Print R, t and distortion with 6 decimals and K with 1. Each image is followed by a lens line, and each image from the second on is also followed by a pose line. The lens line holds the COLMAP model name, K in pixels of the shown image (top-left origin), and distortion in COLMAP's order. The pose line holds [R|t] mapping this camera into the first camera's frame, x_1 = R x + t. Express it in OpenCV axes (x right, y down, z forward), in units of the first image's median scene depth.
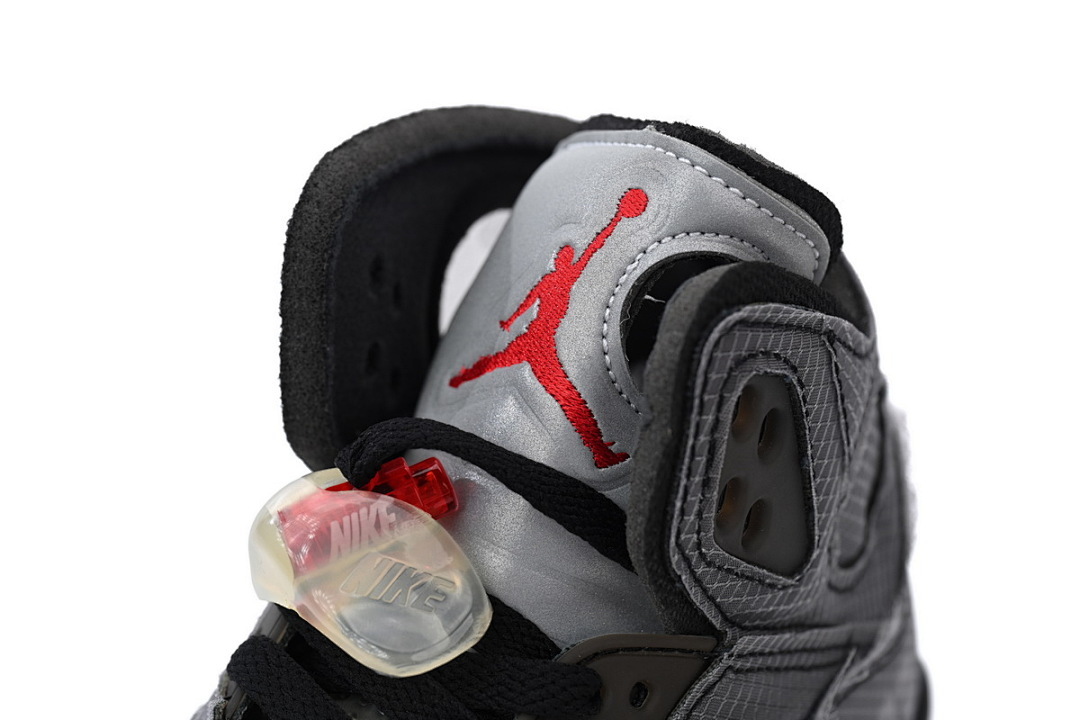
lens RADIAL K [[2366.6, 0, 540.2], [0, 2366.6, 361.5], [0, 0, 1]] dist [-0.041429, 0.000000]
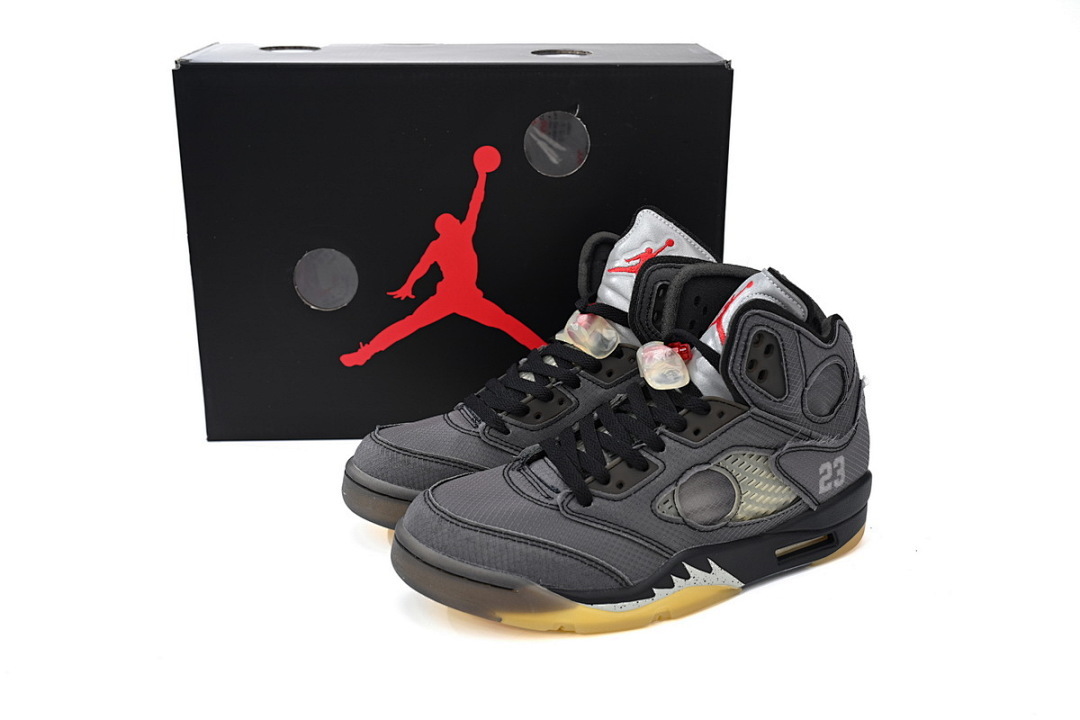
lens RADIAL K [[1175.5, 0, 542.0], [0, 1175.5, 361.2], [0, 0, 1]] dist [-0.010485, 0.000000]
pose [[0.850681, 0.186769, -0.491386, 0.692766], [-0.250707, 0.965745, -0.066955, 0.255220], [0.462048, 0.180151, 0.868365, -0.735141]]
